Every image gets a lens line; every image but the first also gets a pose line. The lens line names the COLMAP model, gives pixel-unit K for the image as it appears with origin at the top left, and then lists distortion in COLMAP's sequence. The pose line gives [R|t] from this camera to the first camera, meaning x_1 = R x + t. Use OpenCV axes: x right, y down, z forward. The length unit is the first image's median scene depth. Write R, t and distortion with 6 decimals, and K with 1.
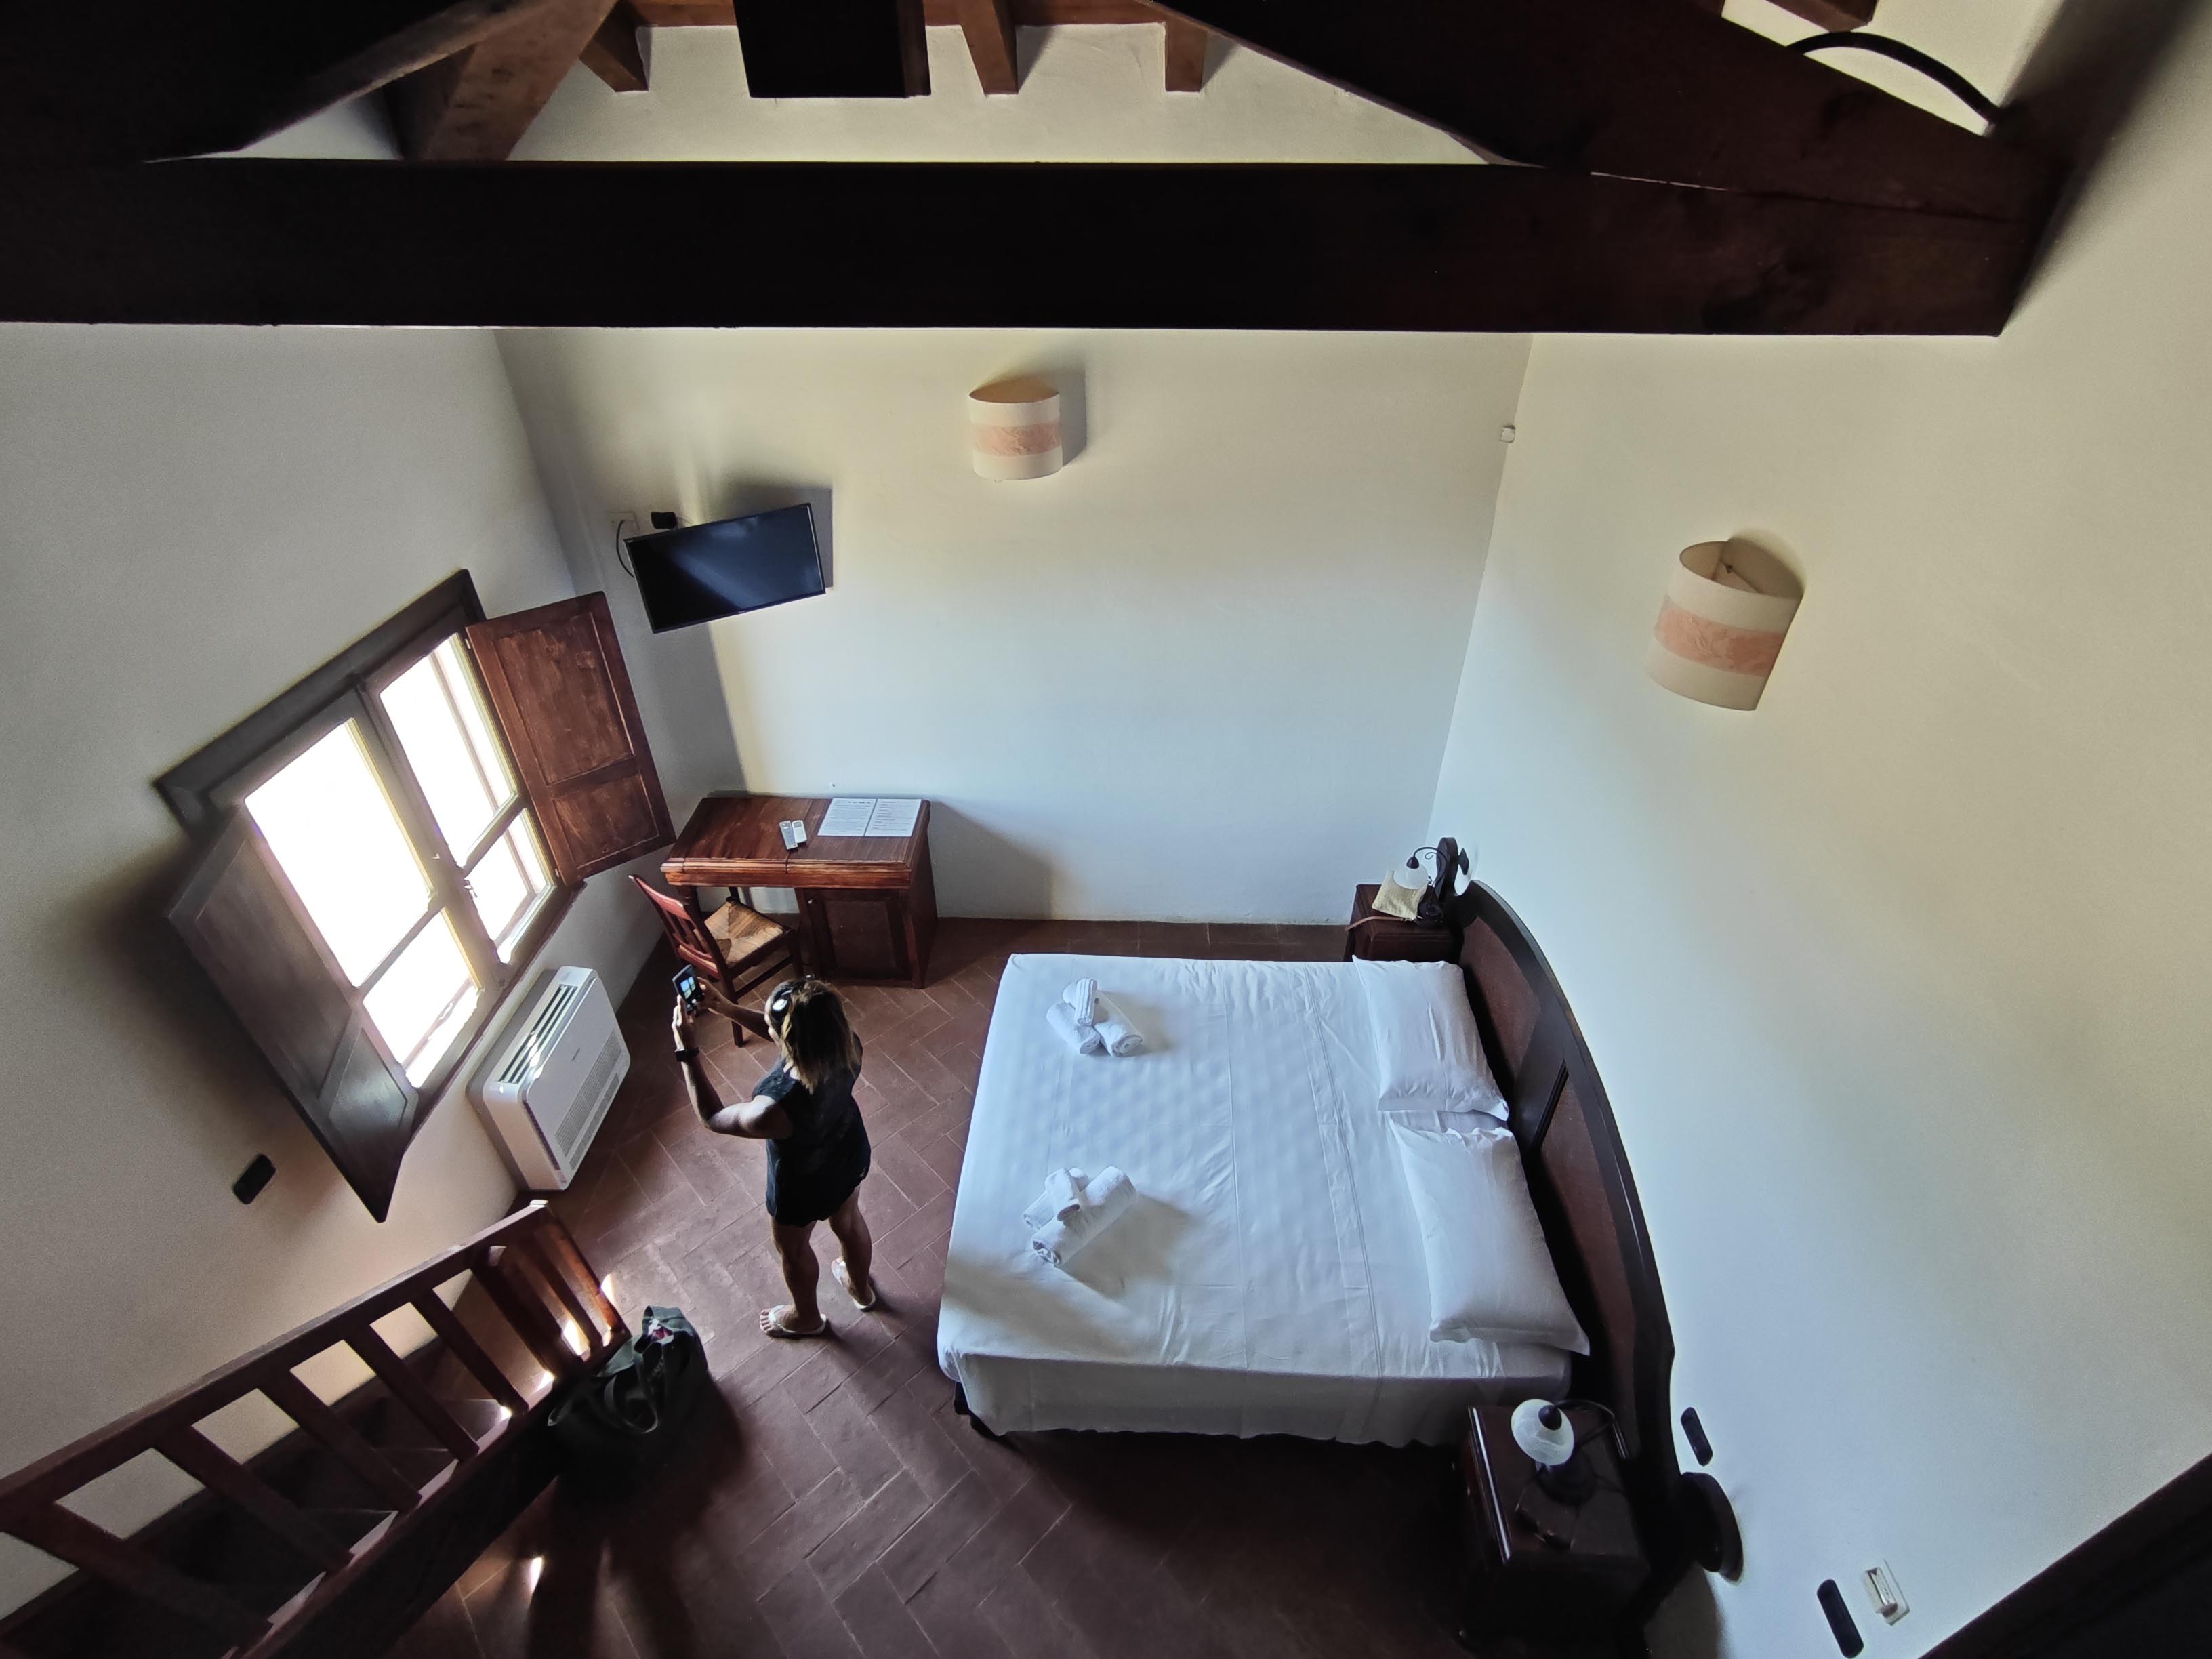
lens RADIAL K [[1004.5, 0, 1106.0], [0, 1004.5, 829.5], [0, 0, 1]] dist [-0.044846, 0.042383]
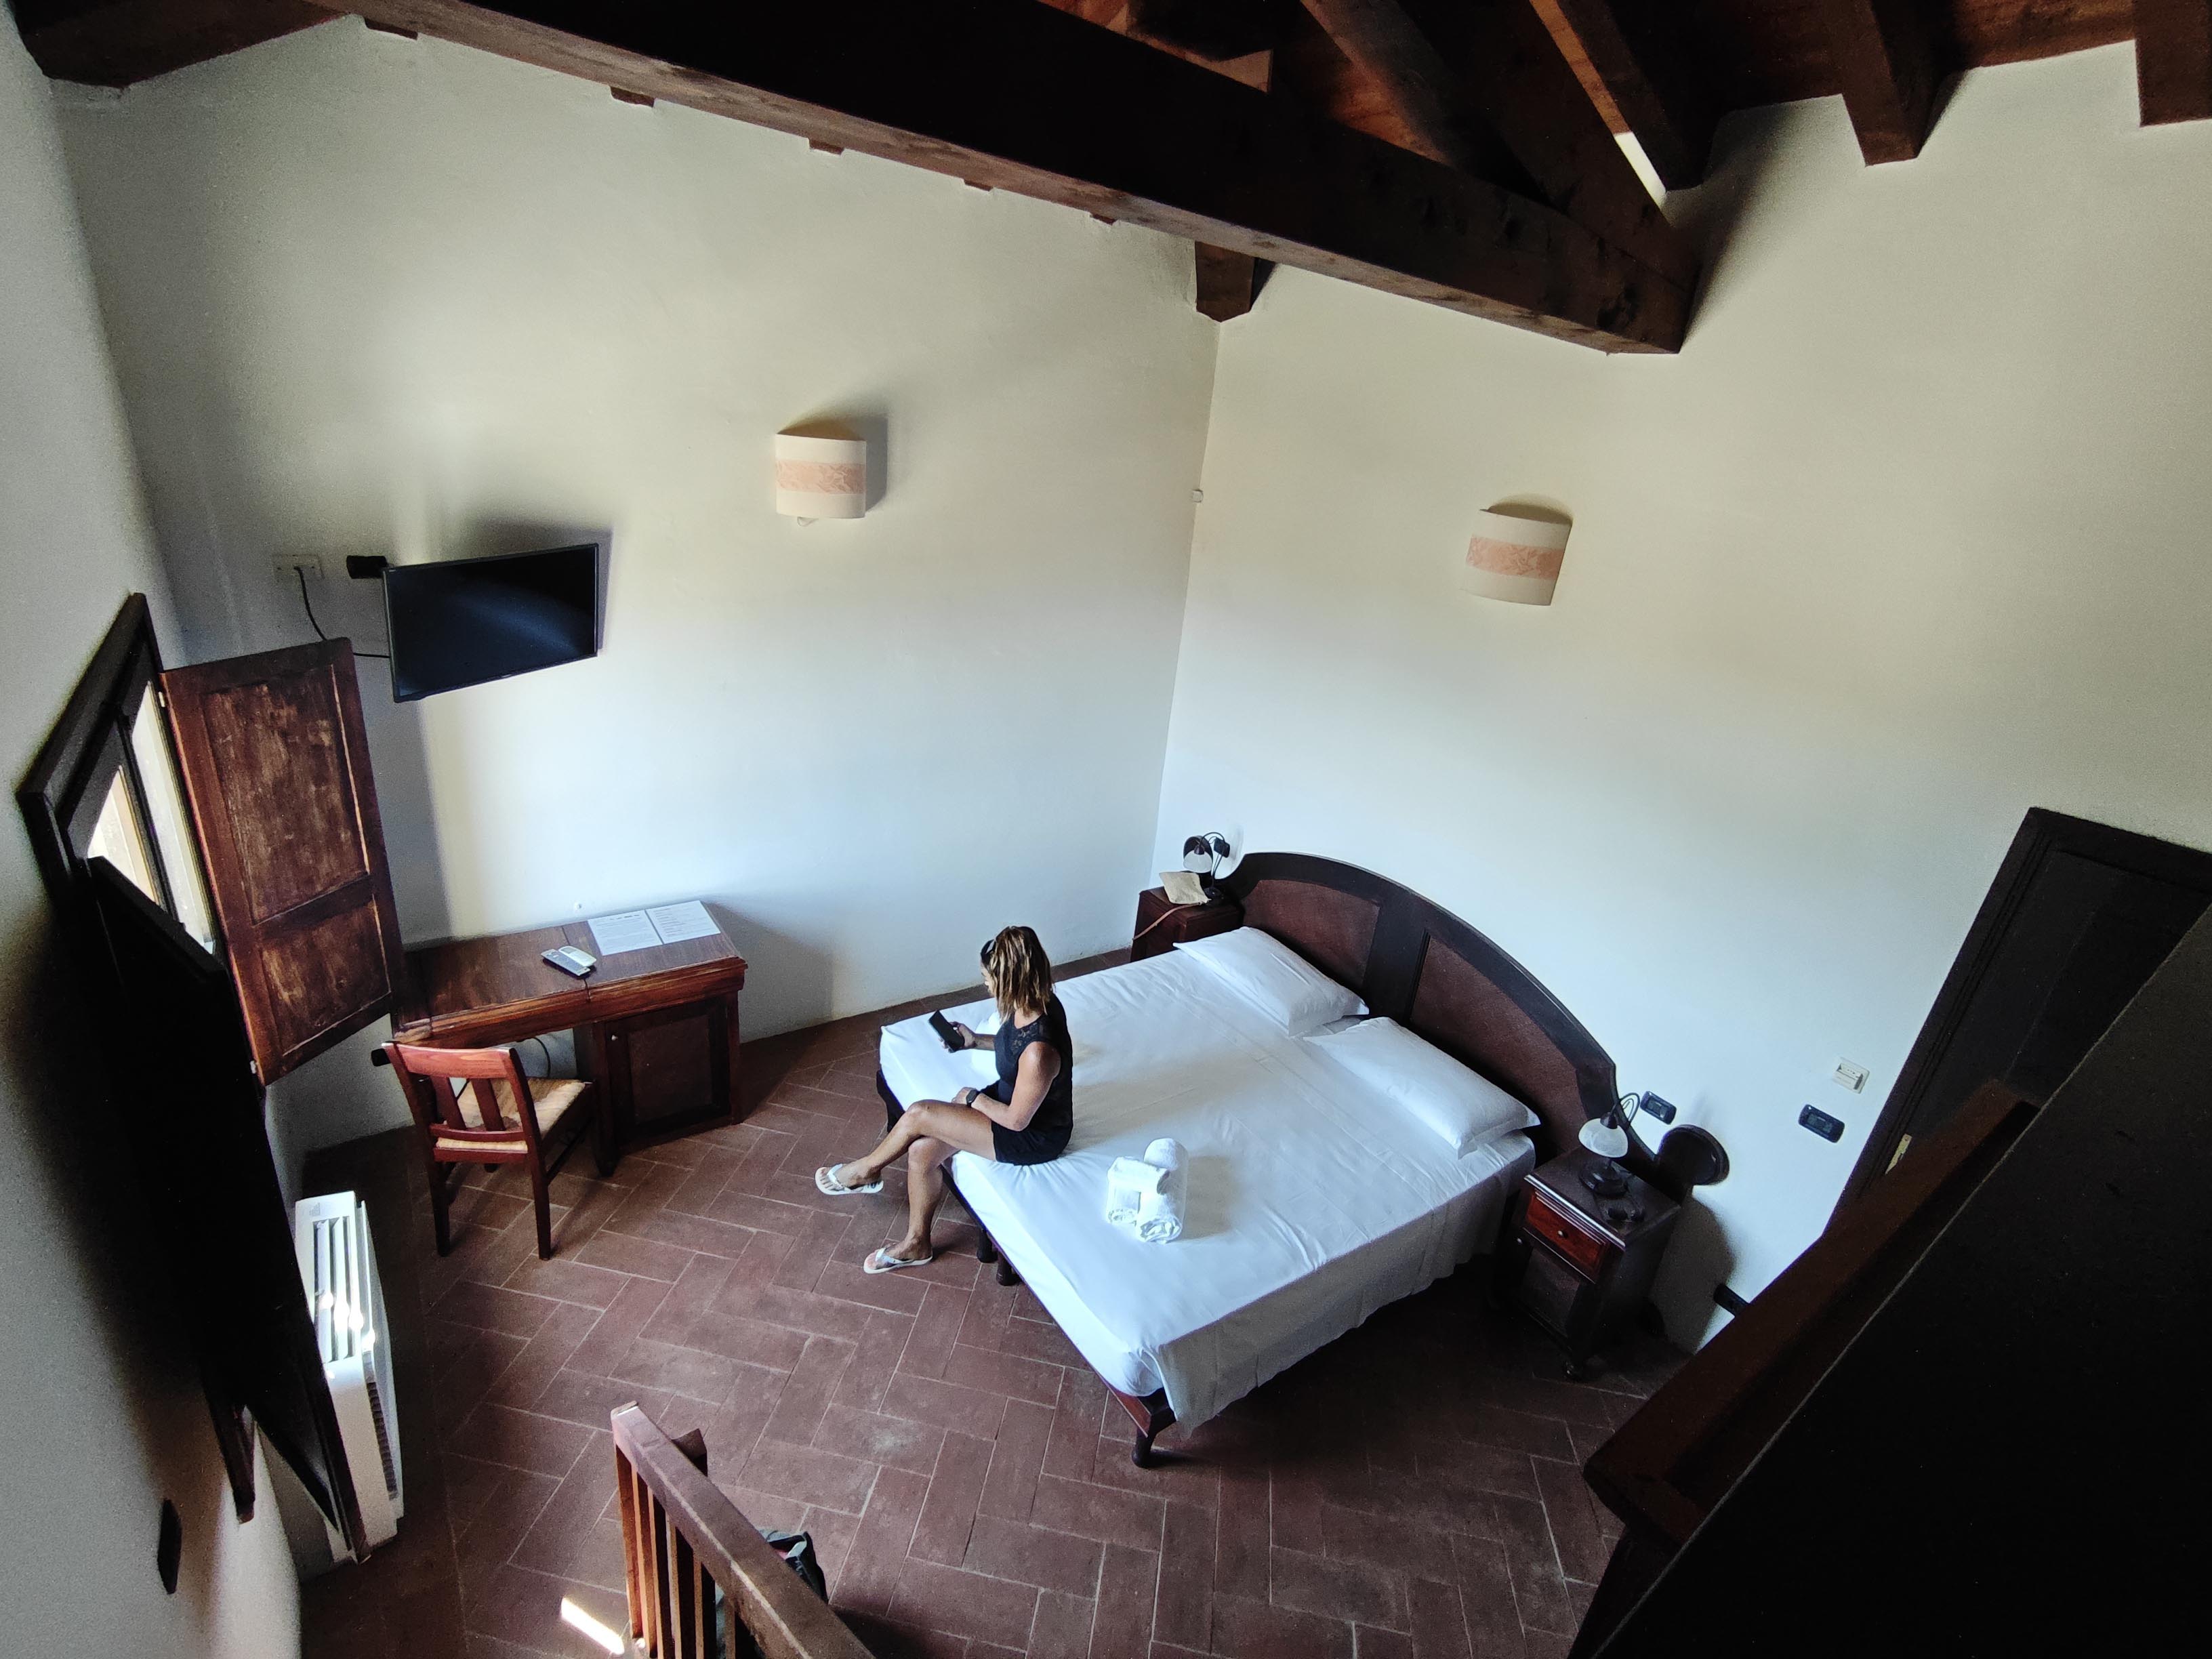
lens RADIAL K [[1004.5, 0, 1106.0], [0, 1004.5, 829.5], [0, 0, 1]] dist [-0.044846, 0.042383]
pose [[0.797665, -0.149780, 0.584206, -0.505509], [0.259439, 0.959680, -0.108189, 0.120621], [-0.544447, 0.237865, 0.804362, 0.137191]]
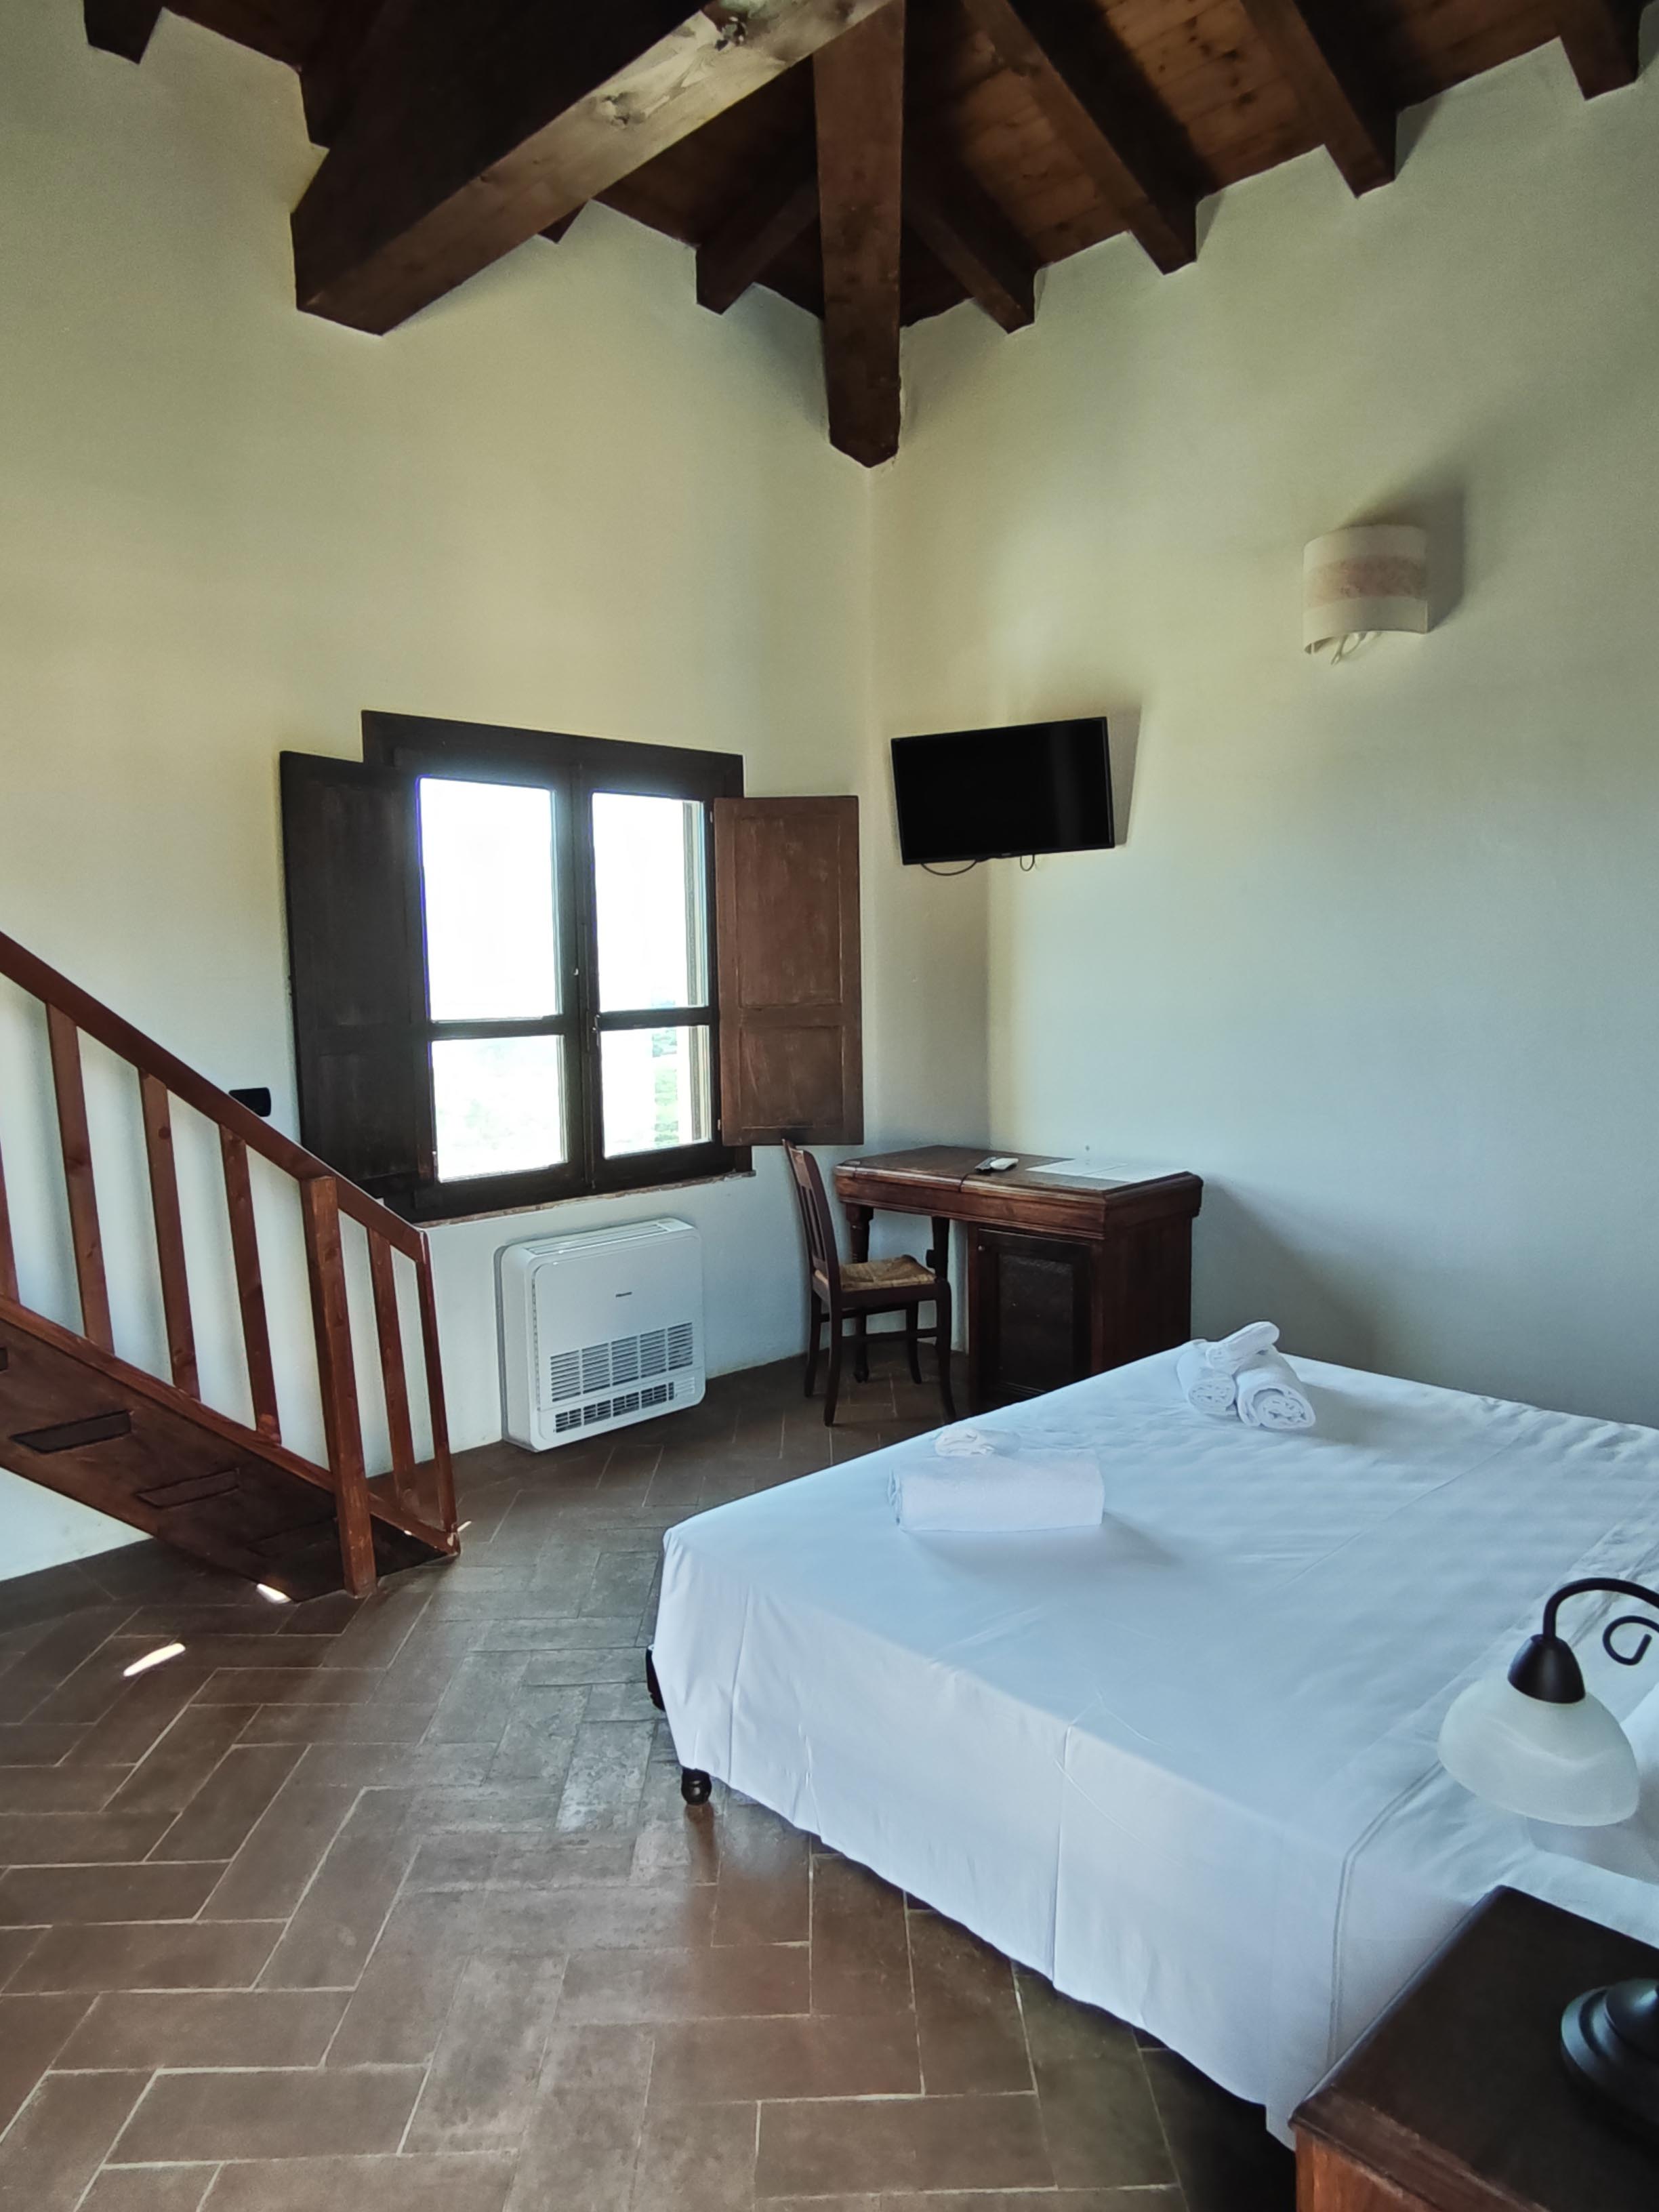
lens RADIAL K [[1462.3, 0, 855.3], [0, 1462.3, 1107.3], [0, 0, 1]] dist [-0.001751, 0.023331]
pose [[0.729778, 0.050144, -0.681842, 0.394490], [-0.382826, 0.856268, -0.346770, 0.448880], [0.566451, 0.514092, 0.644082, 0.296736]]
